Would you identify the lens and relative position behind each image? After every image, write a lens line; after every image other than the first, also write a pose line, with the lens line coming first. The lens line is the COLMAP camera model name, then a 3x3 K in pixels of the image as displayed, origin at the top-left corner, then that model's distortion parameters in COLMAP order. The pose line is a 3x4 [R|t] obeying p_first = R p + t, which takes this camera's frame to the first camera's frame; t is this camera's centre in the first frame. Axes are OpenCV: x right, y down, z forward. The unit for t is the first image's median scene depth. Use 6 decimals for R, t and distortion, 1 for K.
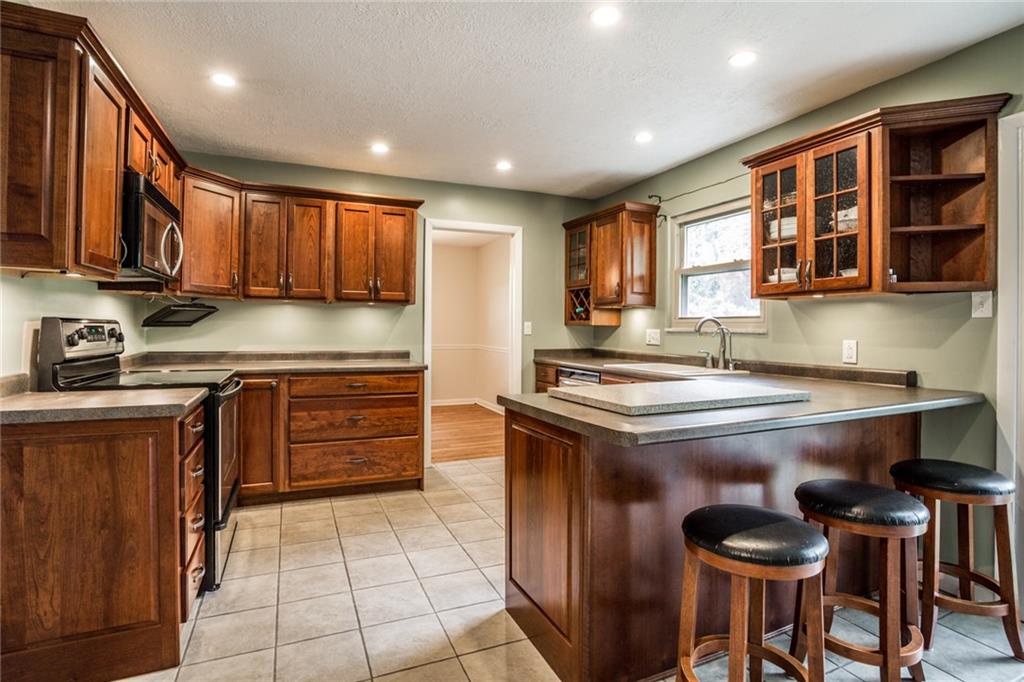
lens RADIAL K [[499.8, 0, 510.0], [0, 499.8, 333.9], [0, 0, 1]] dist [-0.039801, 0.005533]
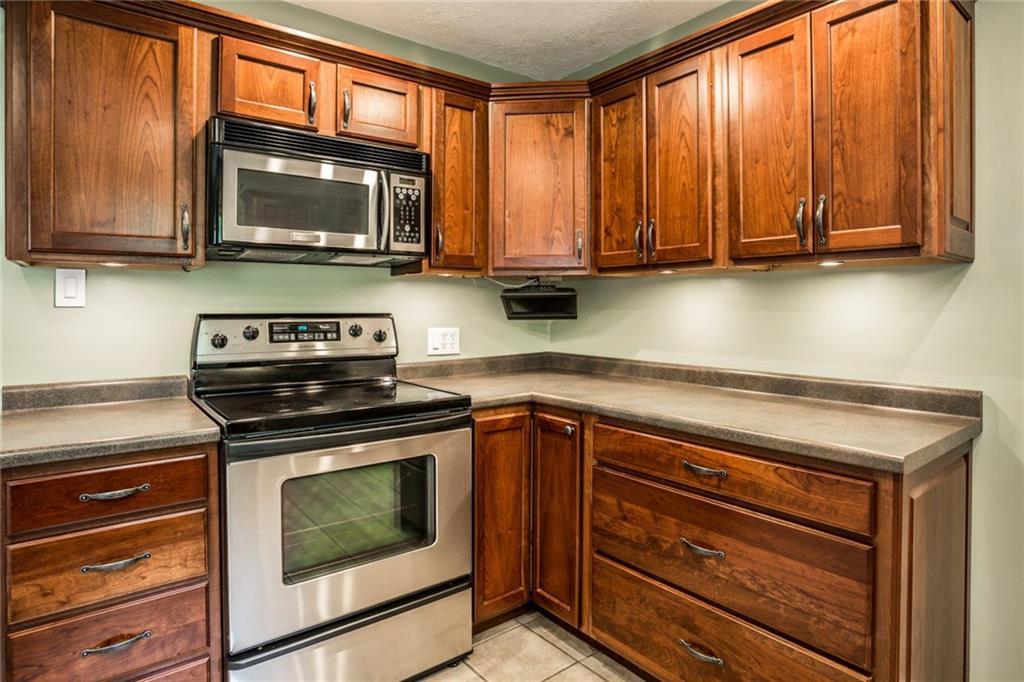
lens RADIAL K [[564.6, 0, 524.7], [0, 564.6, 307.0], [0, 0, 1]] dist [-0.046918, 0.000984]
pose [[0.261655, -0.008750, -0.965122, 0.092322], [-0.007719, 0.999908, -0.011158, -0.021940], [0.965131, 0.010369, 0.261563, 0.721928]]
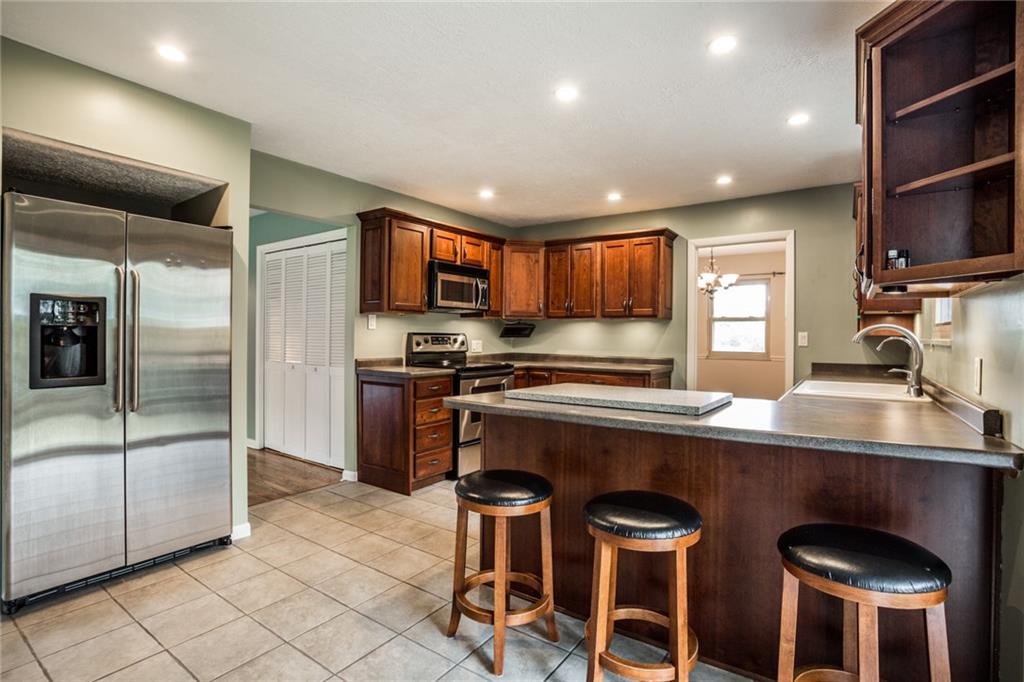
lens RADIAL K [[499.8, 0, 520.6], [0, 499.8, 340.5], [0, 0, 1]] dist [-0.039801, 0.005533]
pose [[0.541472, 0.002596, -0.840715, 0.673258], [-0.013745, 0.999889, -0.005766, 0.004419], [0.840606, 0.014678, 0.541448, 0.112395]]
